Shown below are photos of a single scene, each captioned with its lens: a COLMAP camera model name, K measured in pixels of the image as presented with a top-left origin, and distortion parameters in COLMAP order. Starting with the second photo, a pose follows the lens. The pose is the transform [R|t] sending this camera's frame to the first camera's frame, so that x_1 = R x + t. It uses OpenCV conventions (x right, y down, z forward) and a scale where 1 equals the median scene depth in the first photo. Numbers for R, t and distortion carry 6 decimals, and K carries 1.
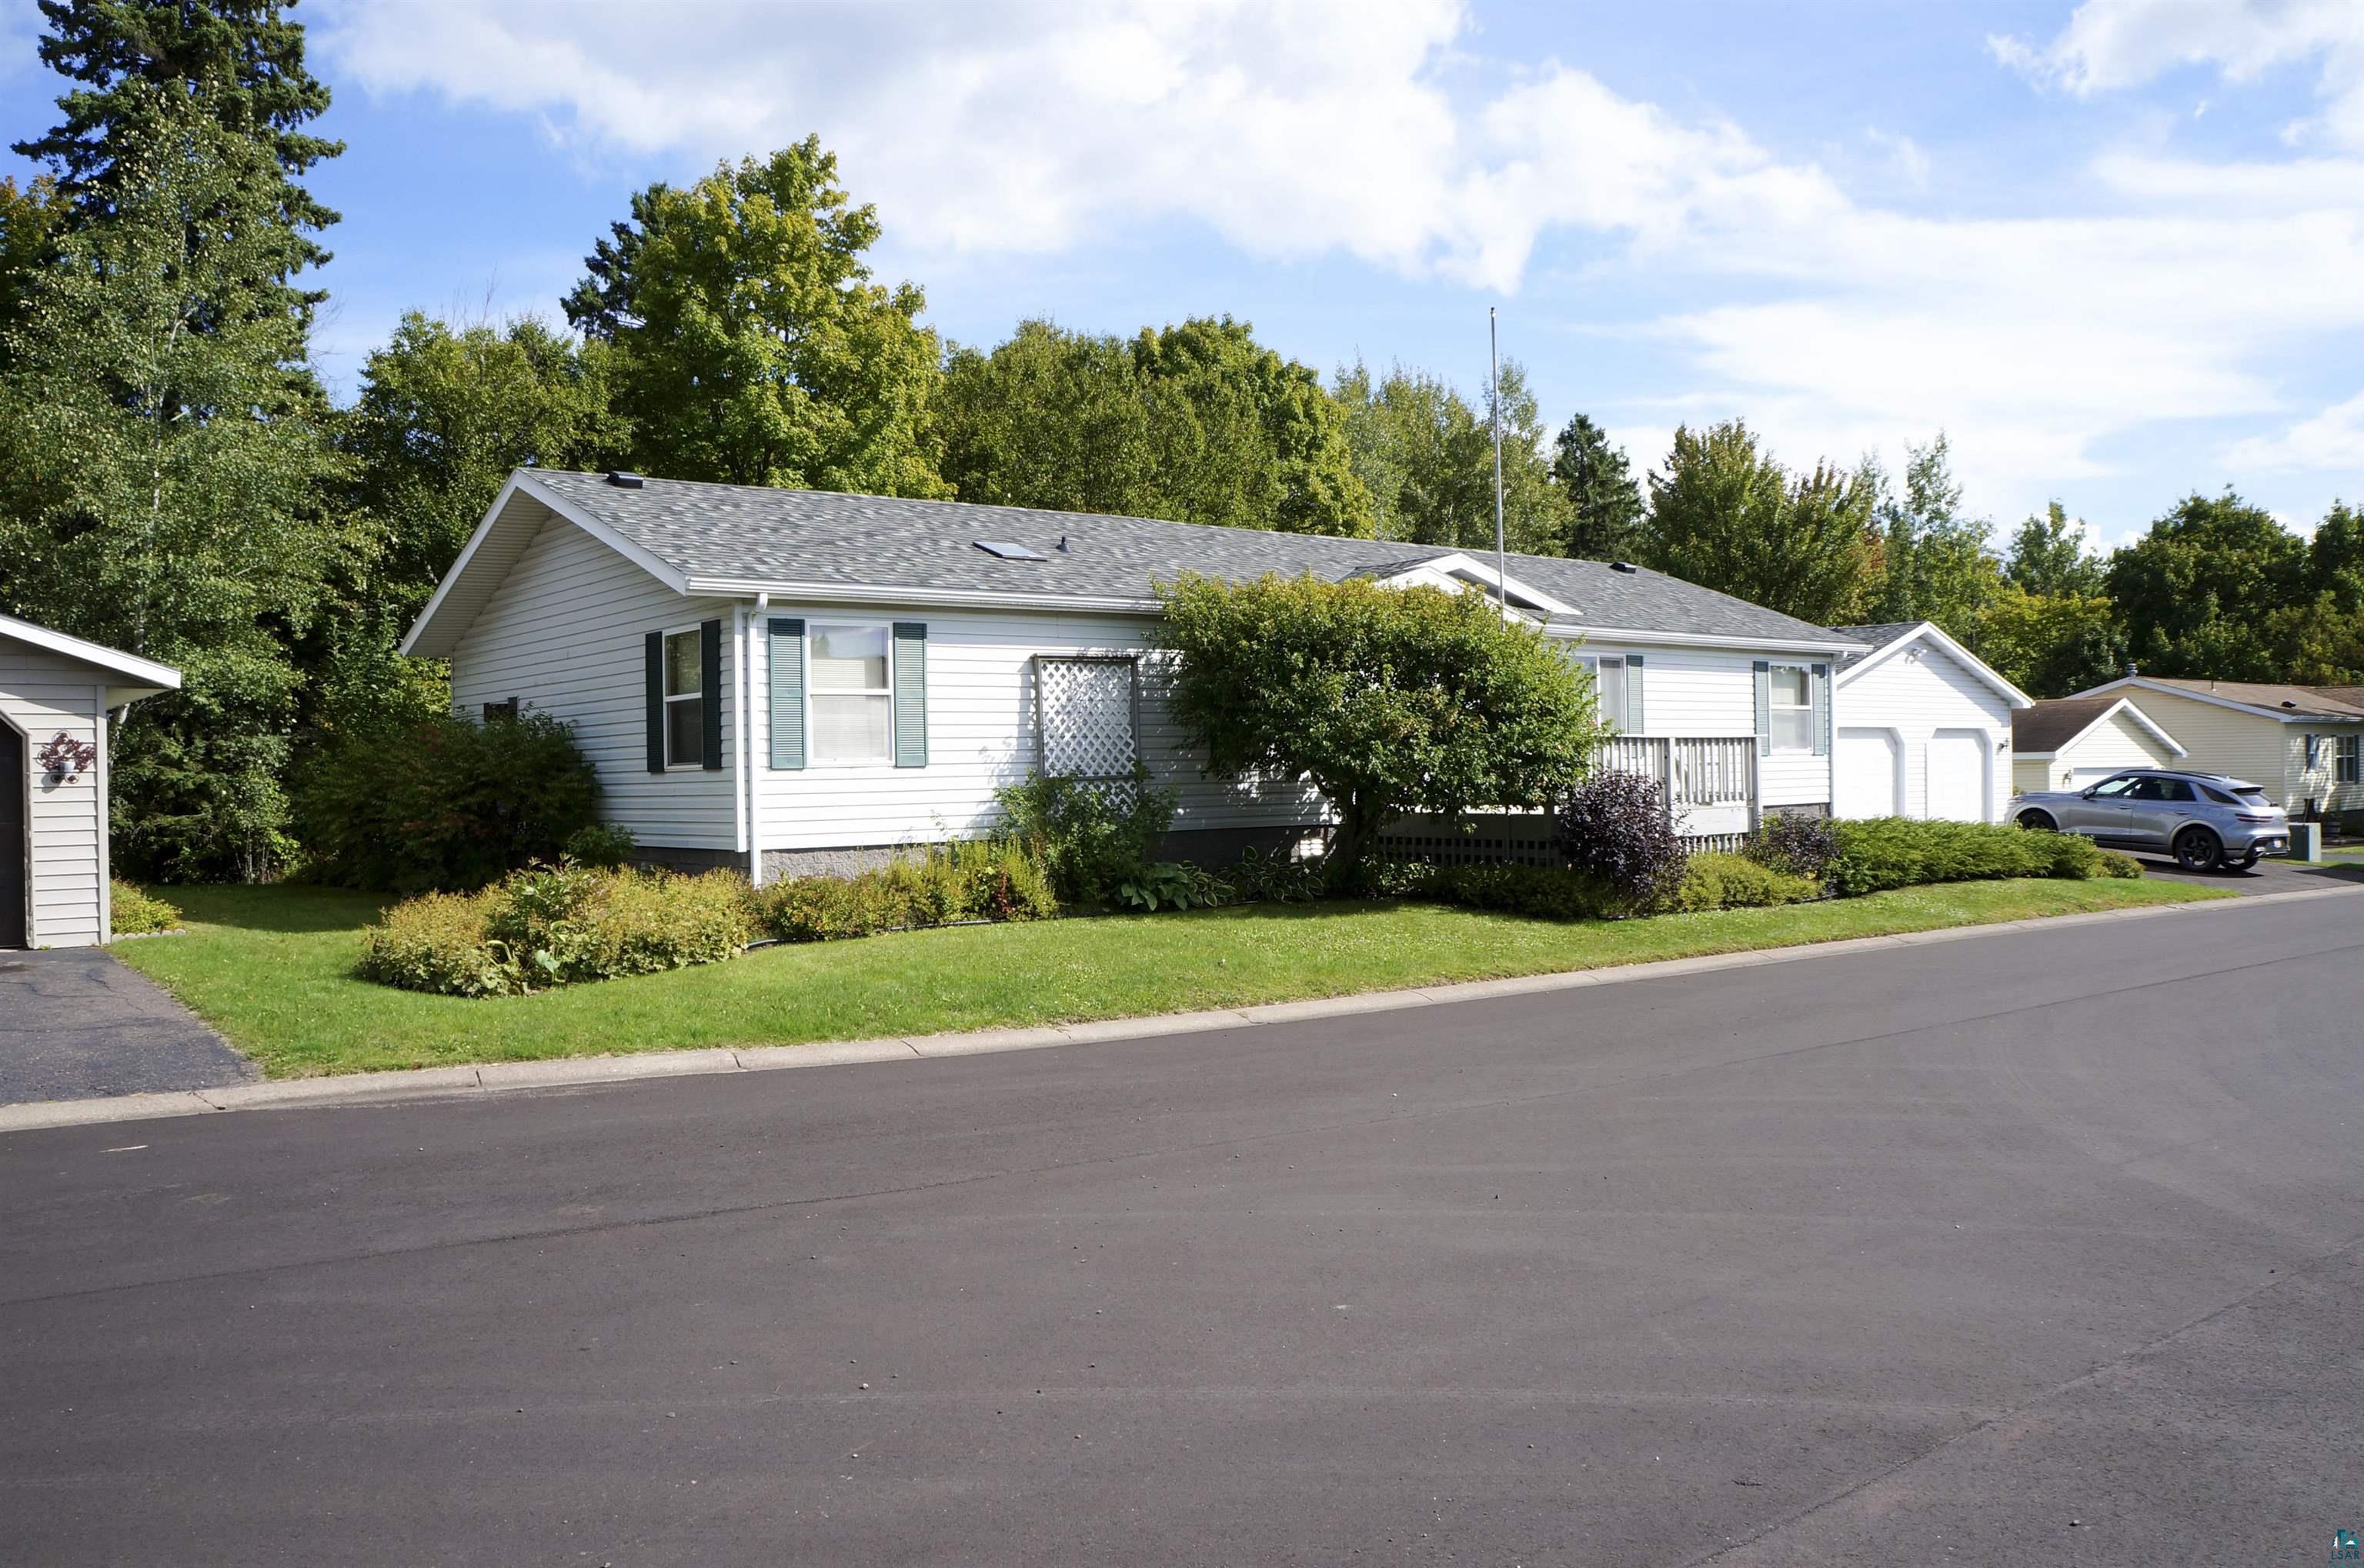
lens RADIAL K [[1894.2, 0, 1189.6], [0, 1894.2, 782.0], [0, 0, 1]] dist [-0.042312, 0.001598]
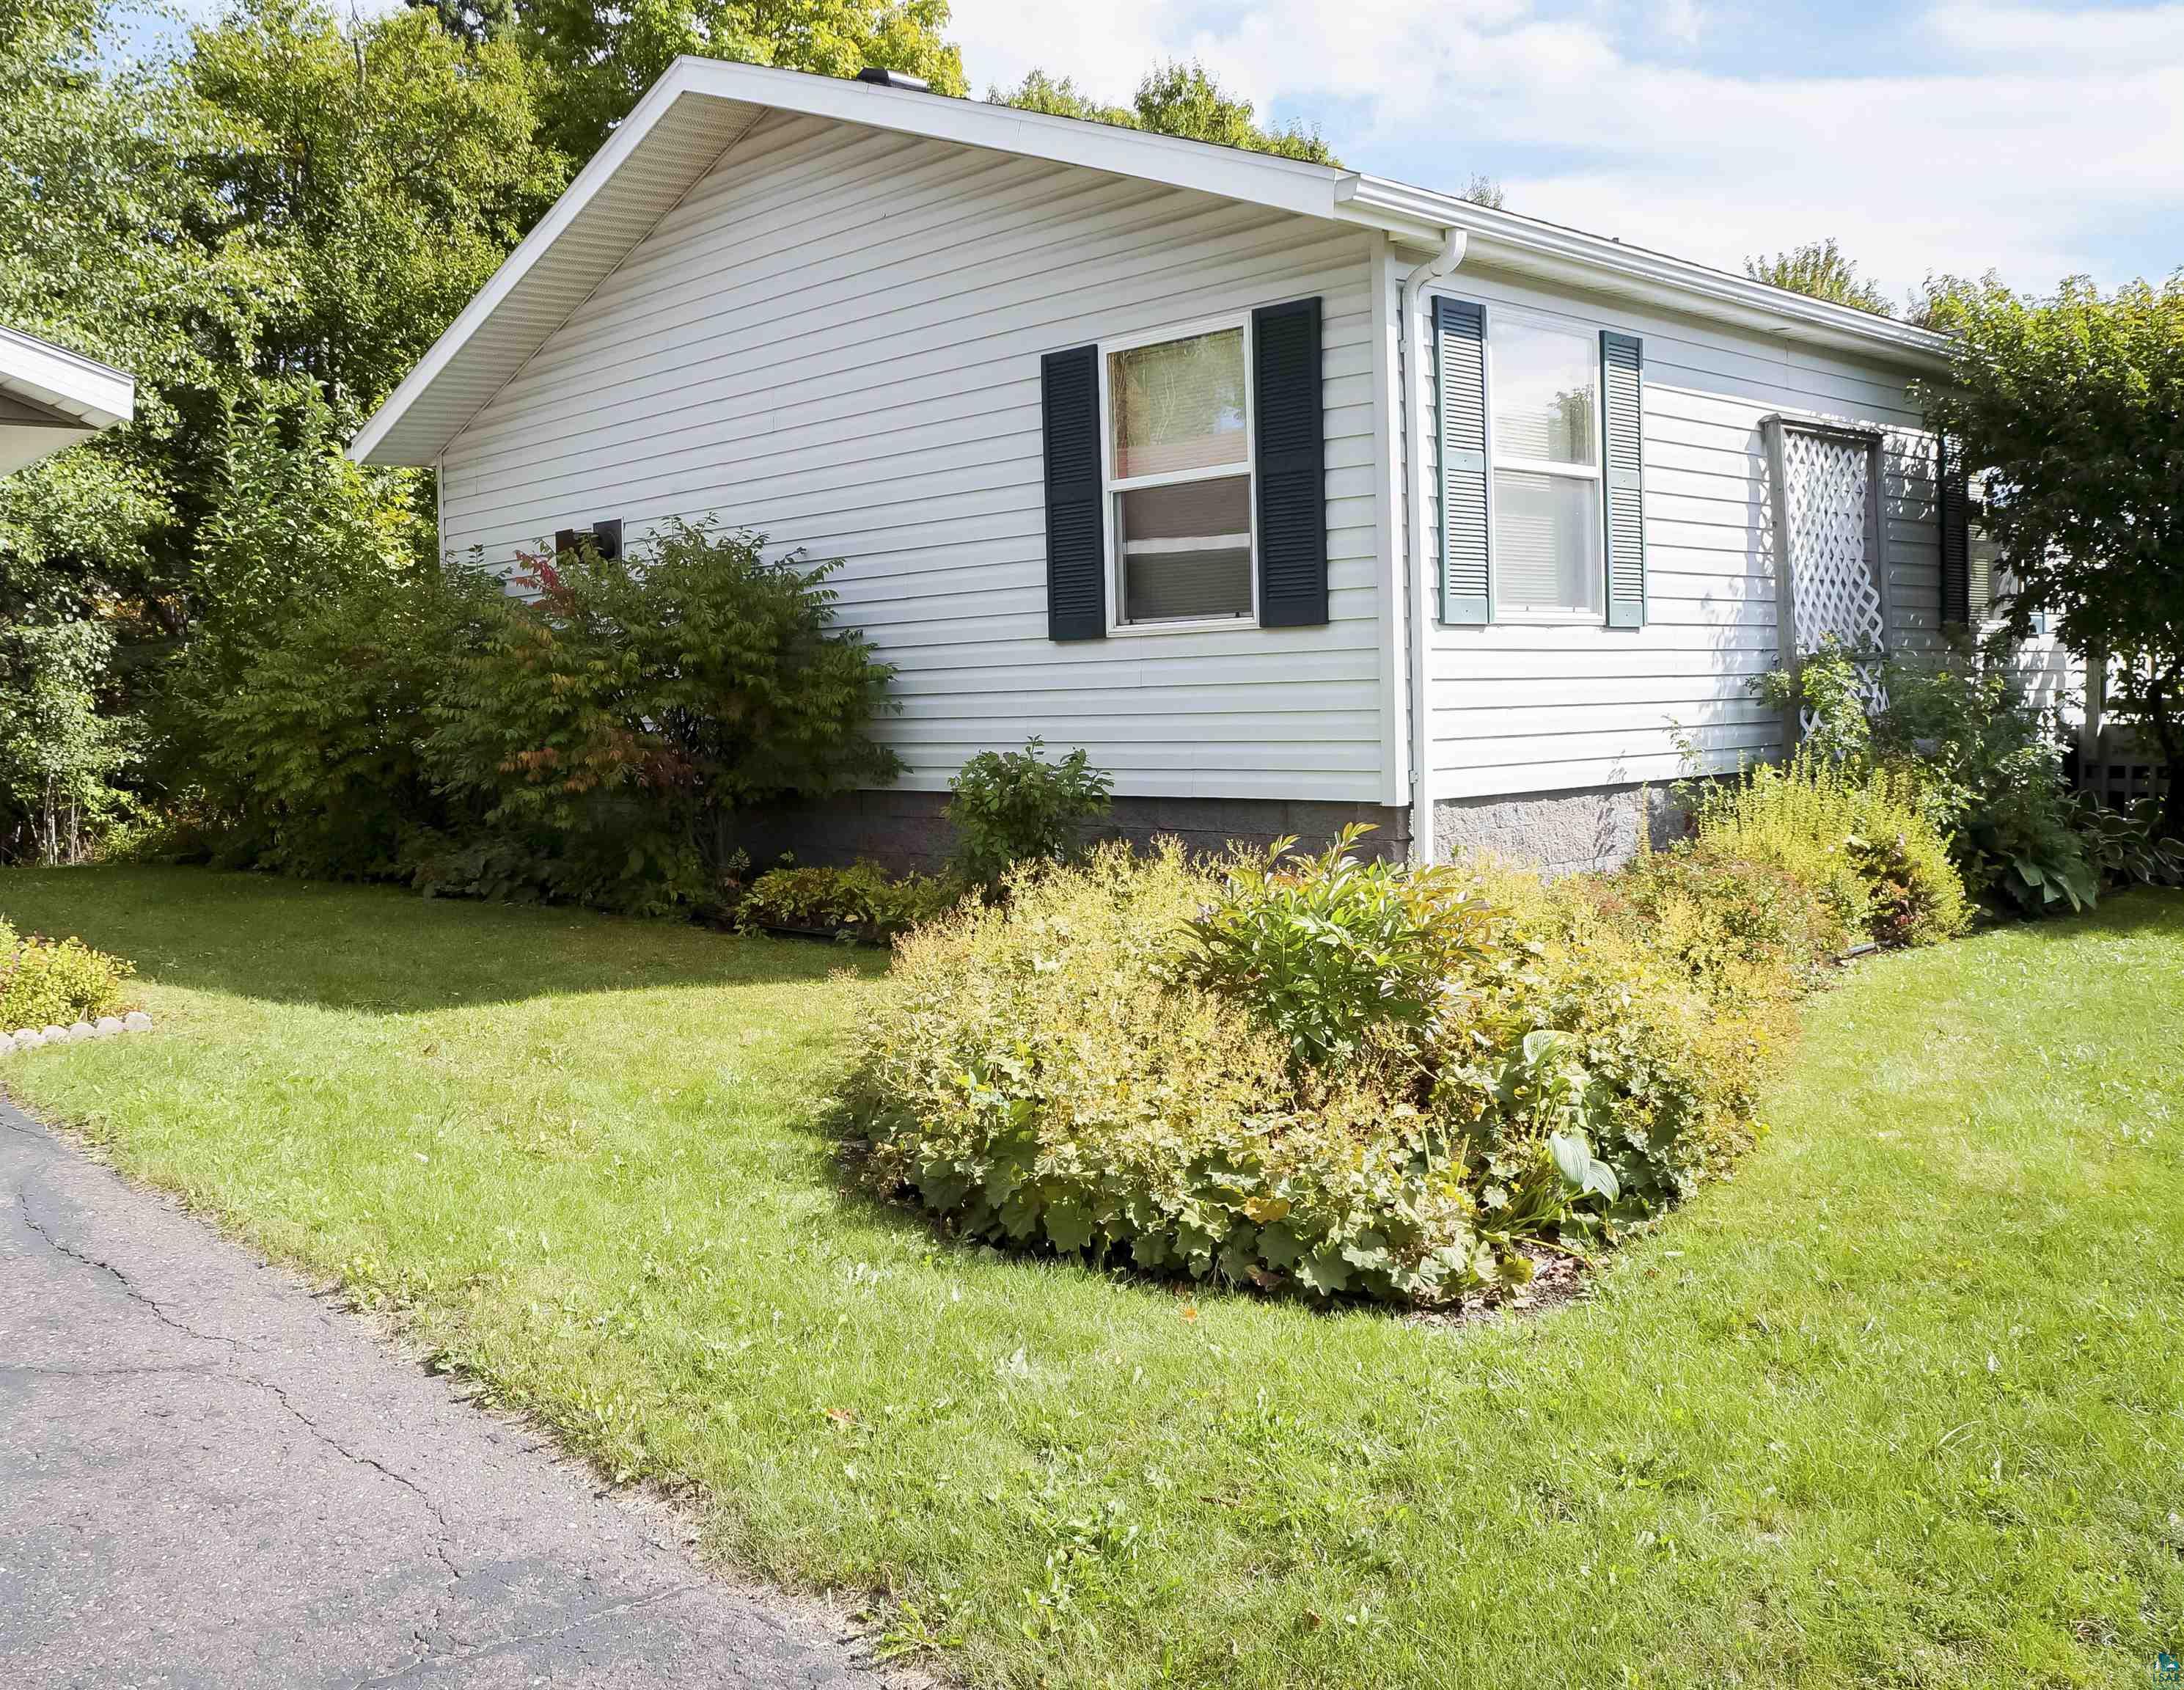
lens RADIAL K [[1970.3, 0, 1093.0], [0, 1970.3, 852.1], [0, 0, 1]] dist [-0.118052, 0.000332]
pose [[0.993911, -0.014593, 0.109212, -0.324660], [0.006893, 0.997484, 0.070550, 0.012781], [-0.109967, -0.069368, 0.991512, 0.485570]]
